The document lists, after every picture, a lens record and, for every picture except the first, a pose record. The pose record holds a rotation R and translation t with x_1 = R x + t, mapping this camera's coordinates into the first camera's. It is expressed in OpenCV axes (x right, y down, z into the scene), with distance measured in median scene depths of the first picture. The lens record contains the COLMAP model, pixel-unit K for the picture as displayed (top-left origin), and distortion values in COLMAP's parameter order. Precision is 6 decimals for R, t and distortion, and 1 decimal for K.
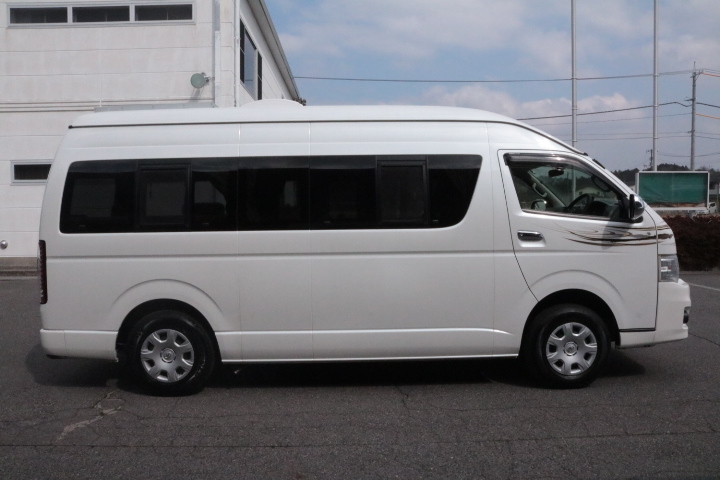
lens RADIAL K [[575.3, 0, 360.0], [0, 575.3, 240.0], [0, 0, 1]] dist [-0.103688, 0.011904]
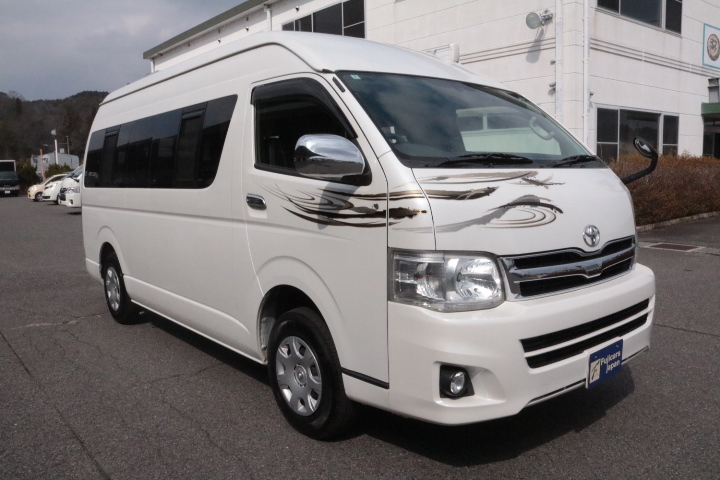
lens RADIAL K [[575.3, 0, 360.0], [0, 575.3, 240.0], [0, 0, 1]] dist [-0.103688, 0.011904]
pose [[0.633168, 0.090548, -0.768700, 0.926399], [-0.023574, 0.994929, 0.097778, -0.032514], [0.773655, -0.043788, 0.632092, 0.644179]]
